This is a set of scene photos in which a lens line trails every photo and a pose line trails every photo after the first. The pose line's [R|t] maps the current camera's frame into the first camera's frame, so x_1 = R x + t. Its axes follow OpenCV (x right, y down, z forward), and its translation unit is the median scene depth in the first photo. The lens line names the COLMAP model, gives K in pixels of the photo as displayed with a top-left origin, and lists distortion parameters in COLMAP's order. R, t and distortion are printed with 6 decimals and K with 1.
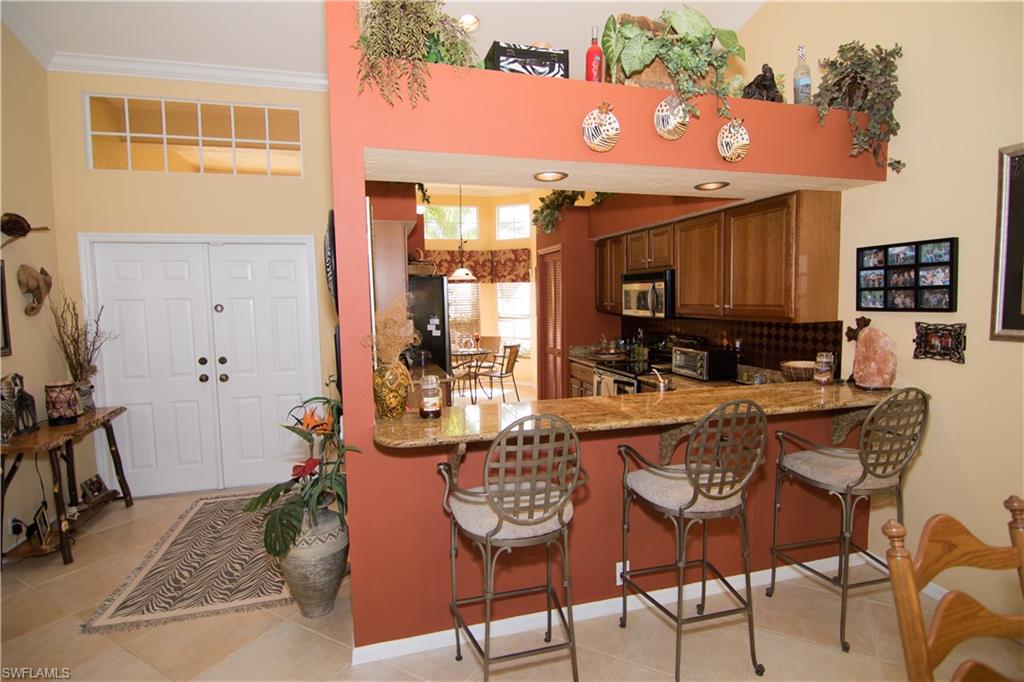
lens RADIAL K [[515.2, 0, 509.9], [0, 515.2, 340.6], [0, 0, 1]] dist [-0.002634, -0.013897]
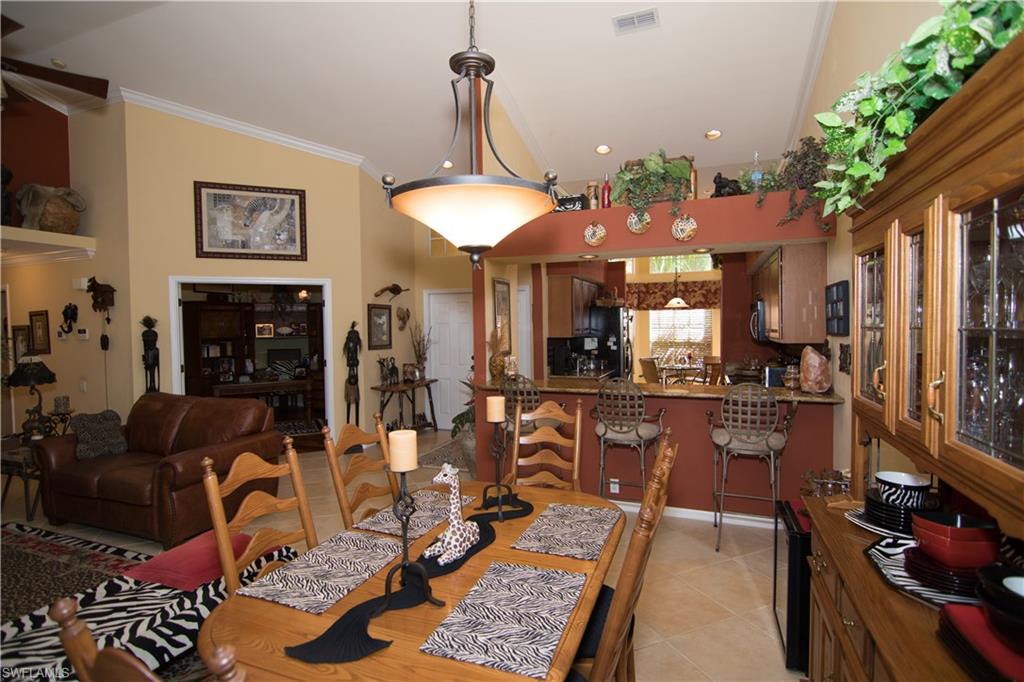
lens RADIAL K [[515.2, 0, 509.9], [0, 515.2, 340.6], [0, 0, 1]] dist [-0.002634, -0.013897]
pose [[0.797328, 0.024286, -0.603057, 0.793287], [-0.049984, 0.998415, -0.025877, 0.027612], [0.601473, 0.050776, 0.797278, -0.484609]]
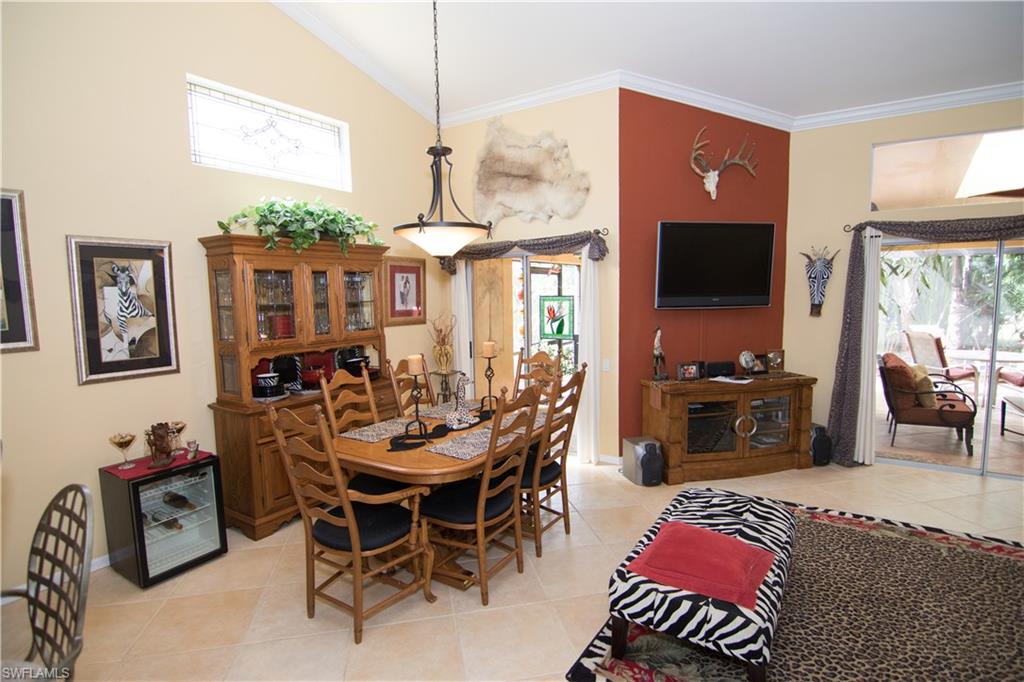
lens RADIAL K [[515.2, 0, 509.9], [0, 515.2, 340.6], [0, 0, 1]] dist [-0.002634, -0.013897]
pose [[-0.650236, -0.046479, 0.758309, -0.473299], [0.092792, 0.985795, 0.139989, -0.054875], [-0.754044, 0.161391, -0.636687, 0.535812]]
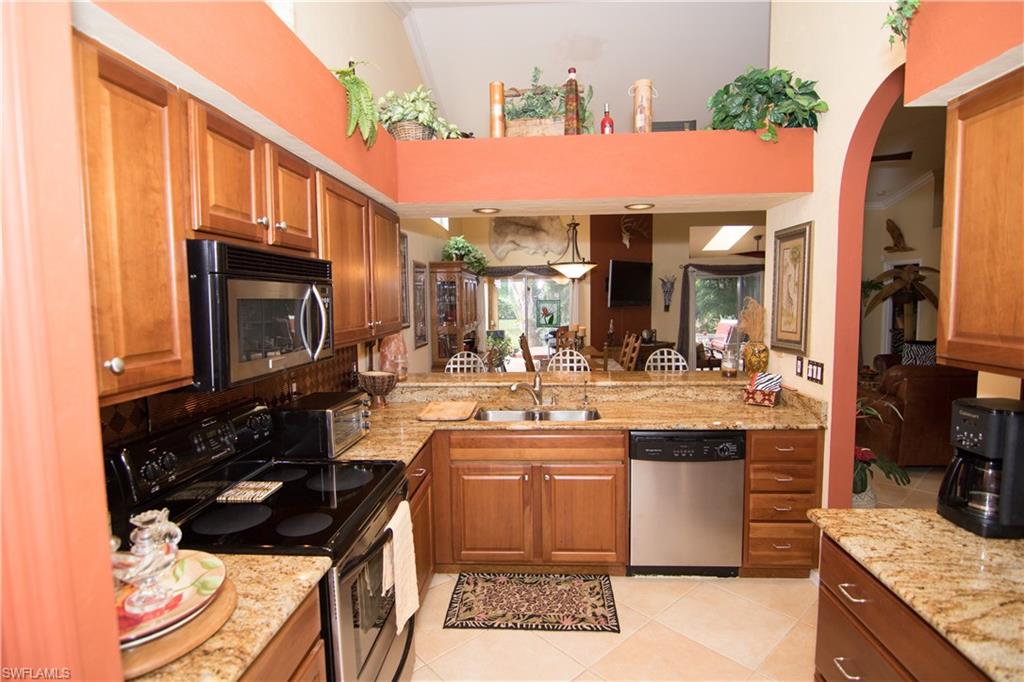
lens RADIAL K [[515.2, 0, 509.9], [0, 515.2, 340.6], [0, 0, 1]] dist [-0.002634, -0.013897]
pose [[-0.940780, -0.000042, 0.339018, -0.041521], [0.056406, 0.986042, 0.156651, -0.177021], [-0.334293, 0.166497, -0.927646, 1.939577]]
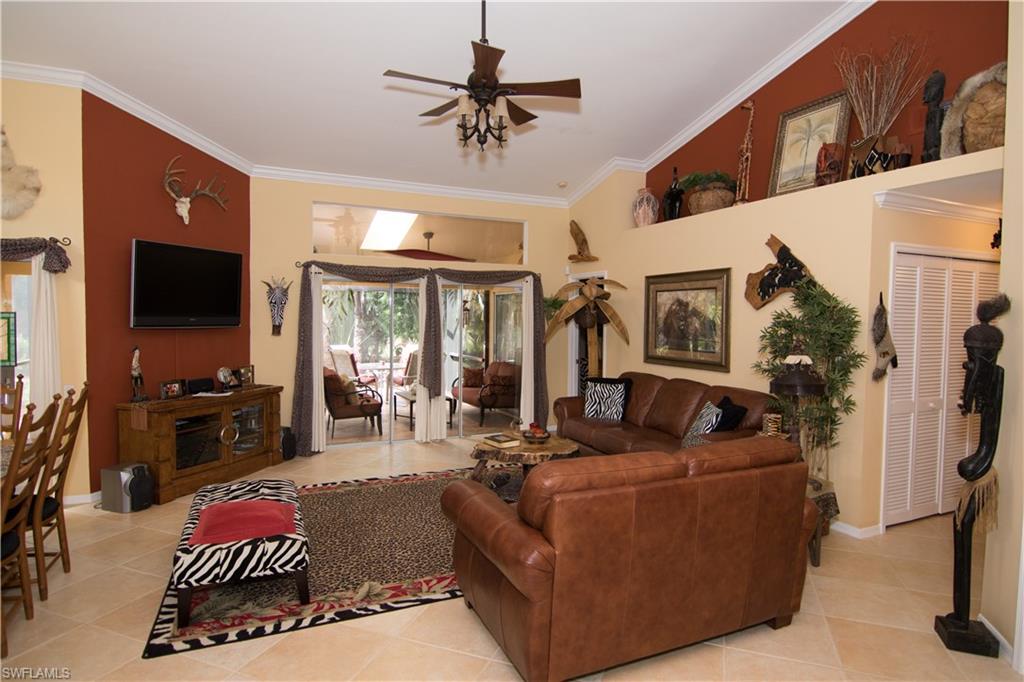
lens RADIAL K [[558.5, 0, 512.0], [0, 558.5, 341.0], [0, 0, 1]] dist [-0.022050, 0.000234]
pose [[-0.989910, 0.009627, -0.141368, -0.444317], [-0.009156, 0.991259, 0.131616, -0.074151], [0.141399, 0.131582, -0.981169, 0.917771]]
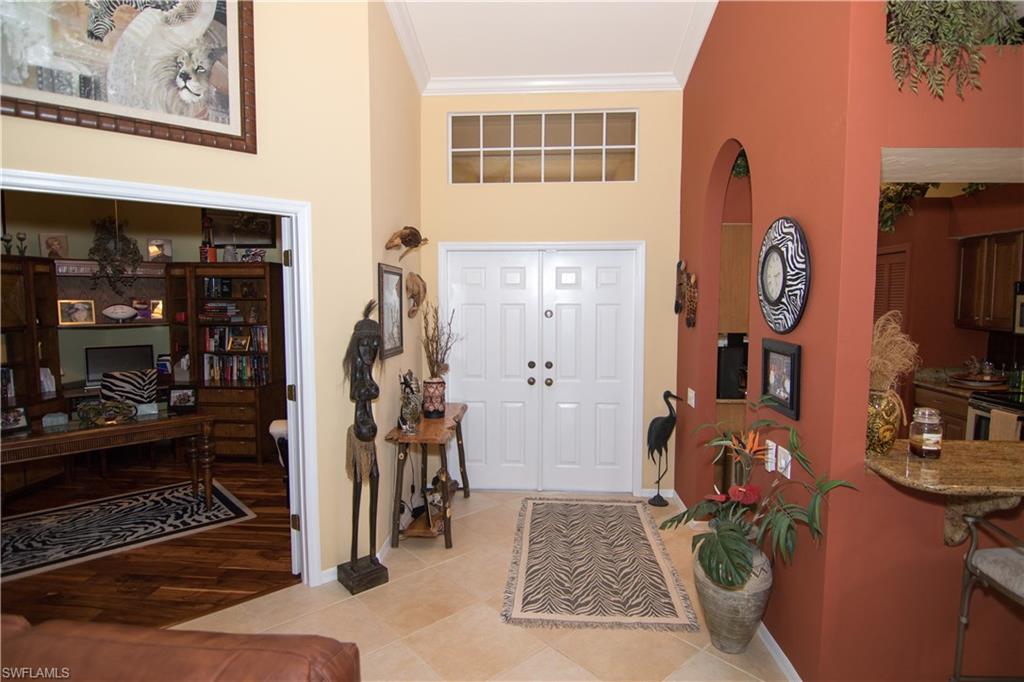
lens RADIAL K [[544.7, 0, 509.2], [0, 544.7, 340.6], [0, 0, 1]] dist [-0.002168, -0.013852]
pose [[0.940378, 0.041652, -0.337572, -0.370591], [-0.043596, 0.999048, 0.001824, -0.011362], [0.337327, 0.013001, 0.941298, -0.060540]]
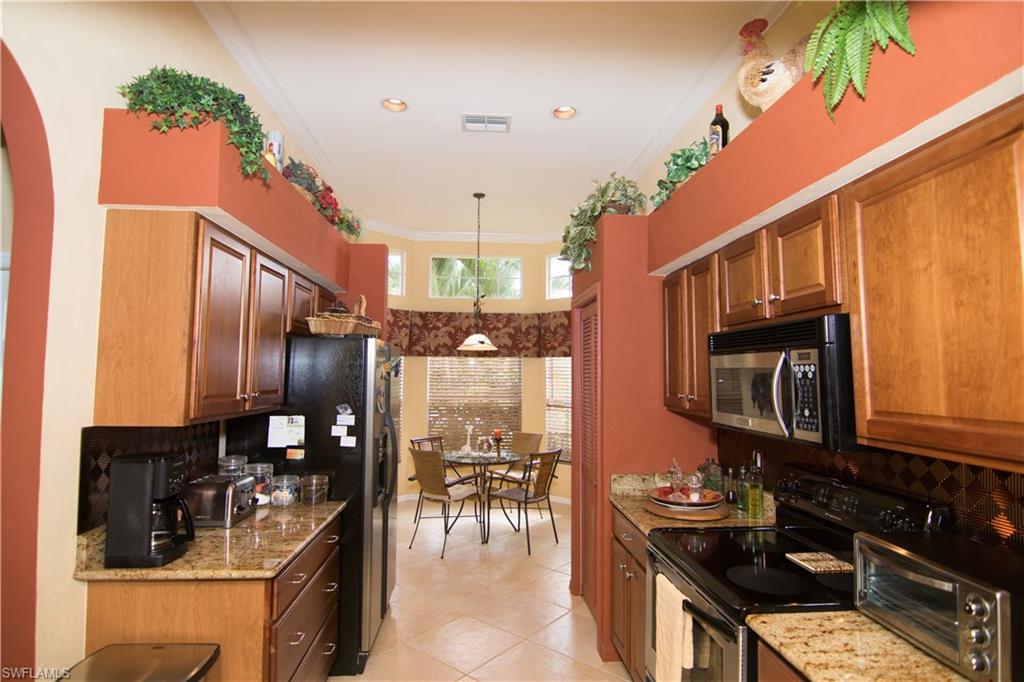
lens RADIAL K [[515.2, 0, 509.9], [0, 515.2, 340.6], [0, 0, 1]] dist [-0.002634, -0.013897]
pose [[0.978919, 0.008150, -0.204085, 0.217739], [-0.038844, 0.988396, -0.146848, -0.077097], [0.200520, 0.151680, 0.967876, 0.824636]]
